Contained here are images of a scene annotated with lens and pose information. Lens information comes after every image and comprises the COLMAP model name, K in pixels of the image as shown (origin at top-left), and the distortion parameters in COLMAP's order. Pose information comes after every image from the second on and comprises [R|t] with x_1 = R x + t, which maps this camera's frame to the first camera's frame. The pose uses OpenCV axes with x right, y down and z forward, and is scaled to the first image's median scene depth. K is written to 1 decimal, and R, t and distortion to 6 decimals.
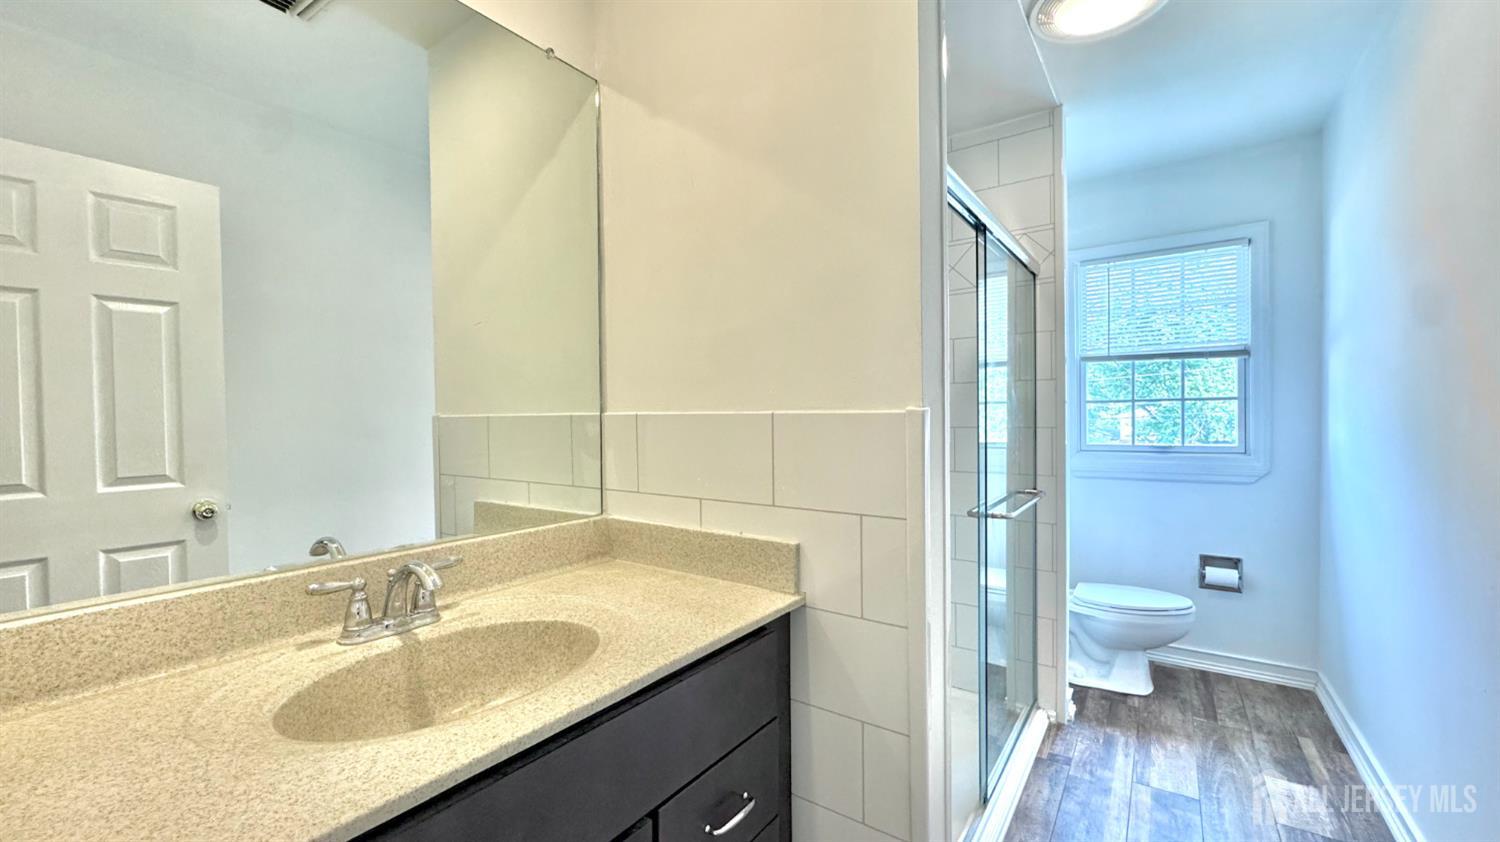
lens RADIAL K [[605.4, 0, 748.3], [0, 605.4, 425.3], [0, 0, 1]] dist [-0.000396, 0.000625]
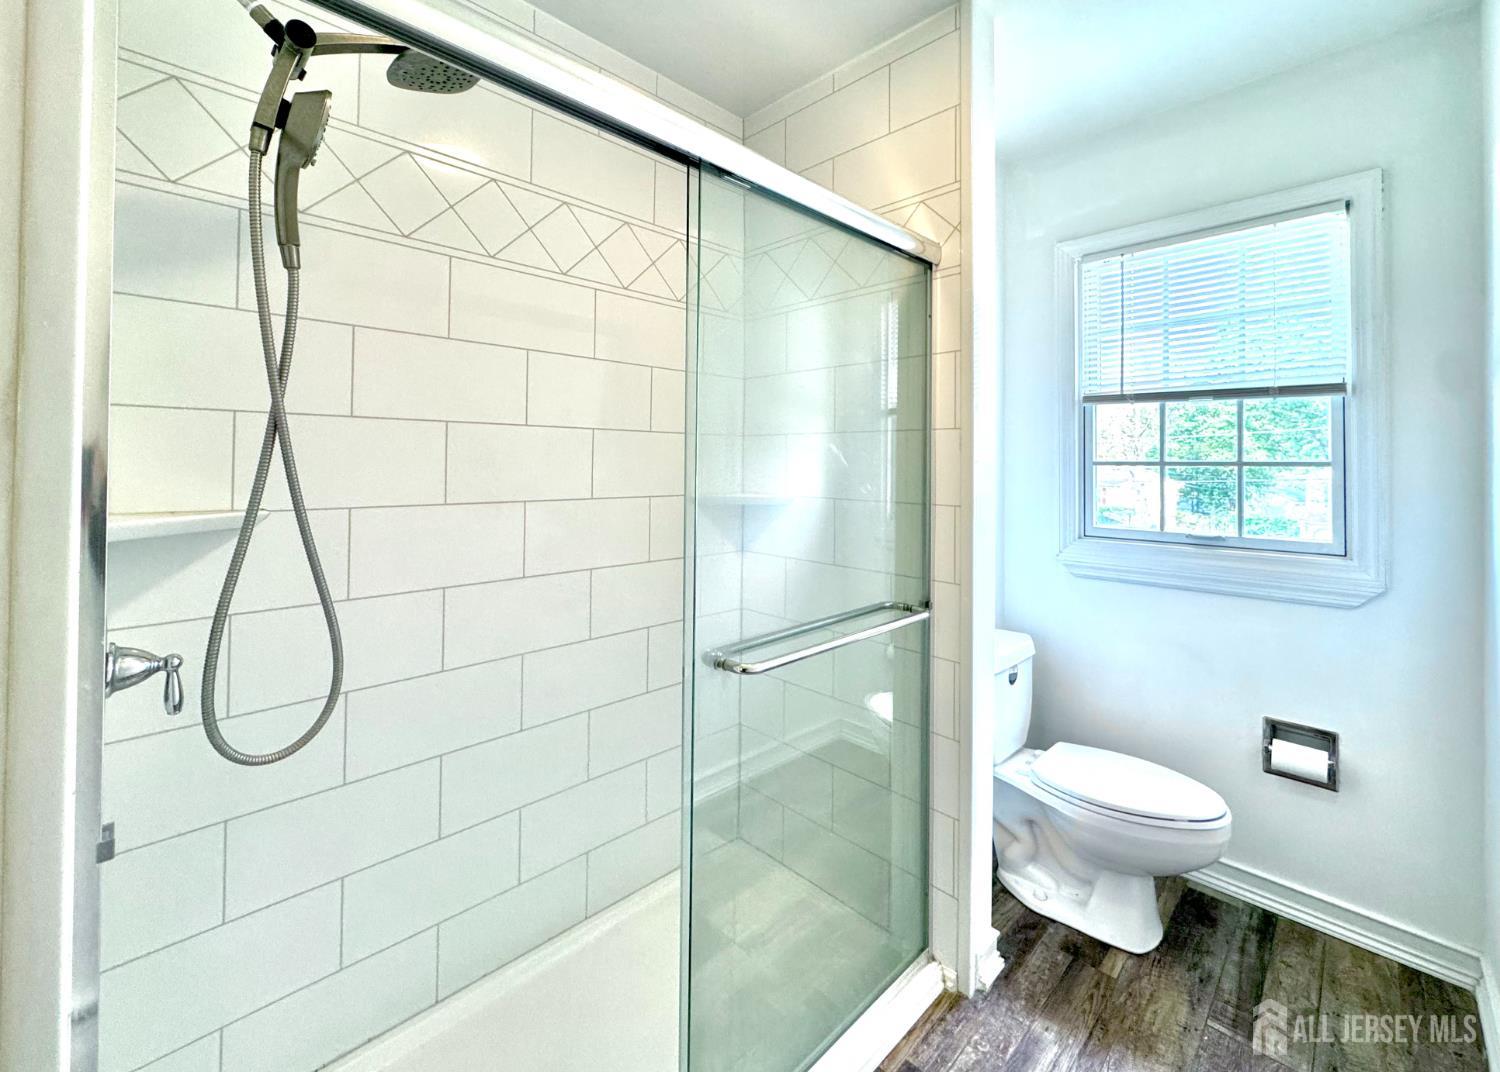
lens RADIAL K [[624.4, 0, 755.0], [0, 624.4, 452.8], [0, 0, 1]] dist [-0.002713, -0.000238]
pose [[0.982919, 0.021193, -0.182816, 0.364472], [-0.027181, 0.999171, -0.030309, -0.022146], [0.182022, 0.034760, 0.982680, 0.289760]]
